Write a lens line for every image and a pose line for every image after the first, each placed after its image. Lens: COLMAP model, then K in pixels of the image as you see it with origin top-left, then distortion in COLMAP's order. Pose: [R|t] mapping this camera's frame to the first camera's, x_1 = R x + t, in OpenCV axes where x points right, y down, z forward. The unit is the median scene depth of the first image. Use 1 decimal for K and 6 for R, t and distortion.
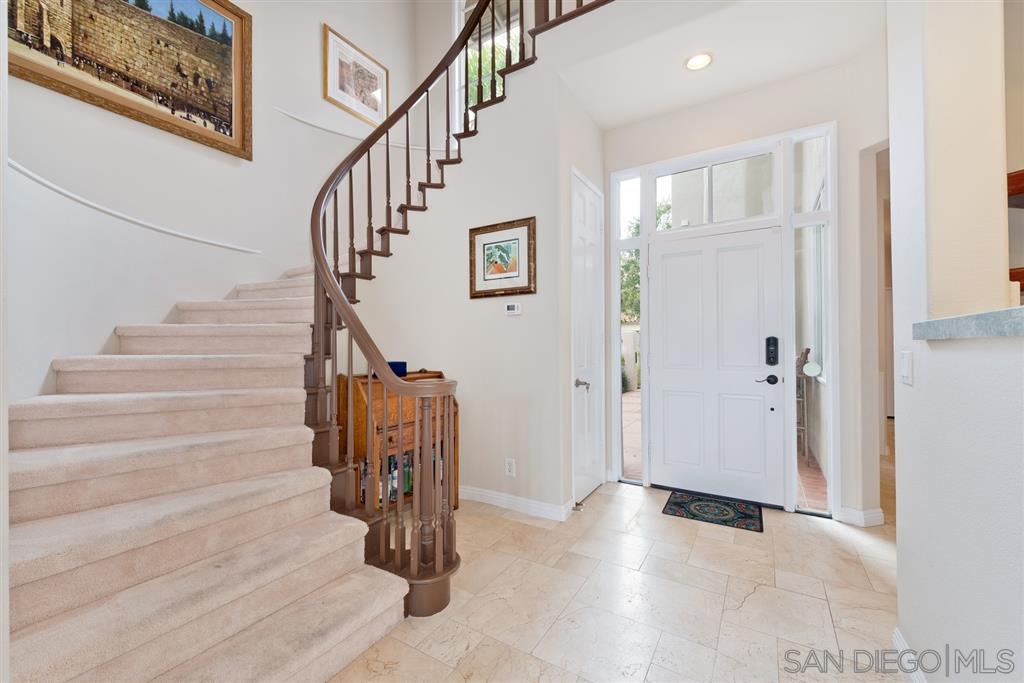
lens RADIAL K [[432.8, 0, 512.0], [0, 432.8, 341.5], [0, 0, 1]] dist [-0.000339, -0.000328]
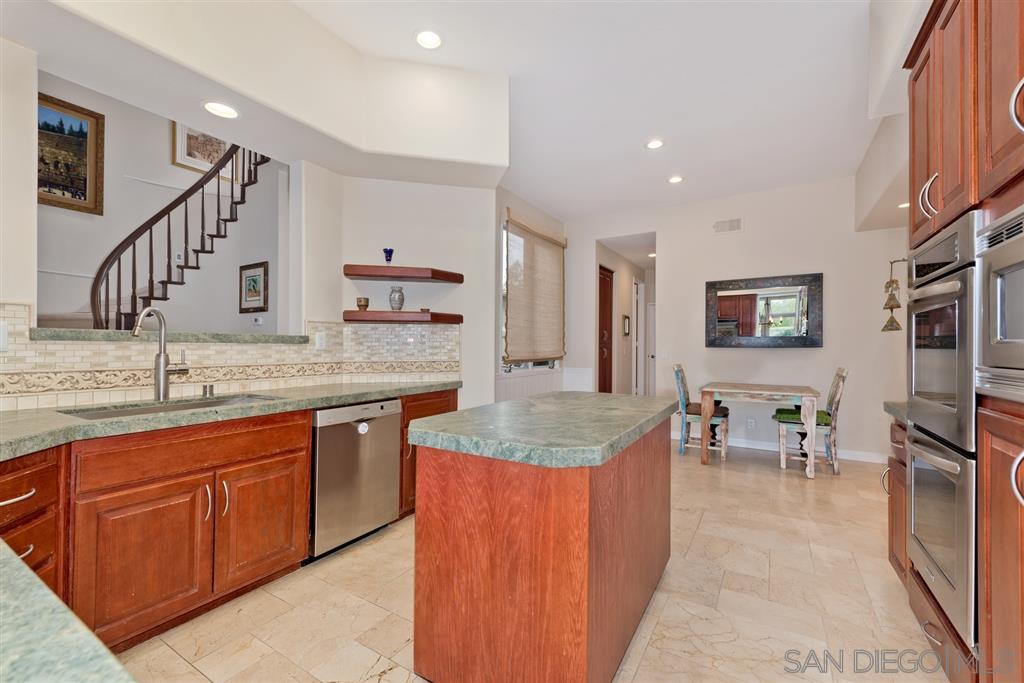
lens RADIAL K [[432.8, 0, 512.0], [0, 432.8, 341.5], [0, 0, 1]] dist [-0.000339, -0.000328]
pose [[0.999914, 0.013010, -0.001429, 0.845219], [-0.013001, 0.999897, 0.006093, -0.021774], [0.001508, -0.006074, 0.999980, -0.493447]]
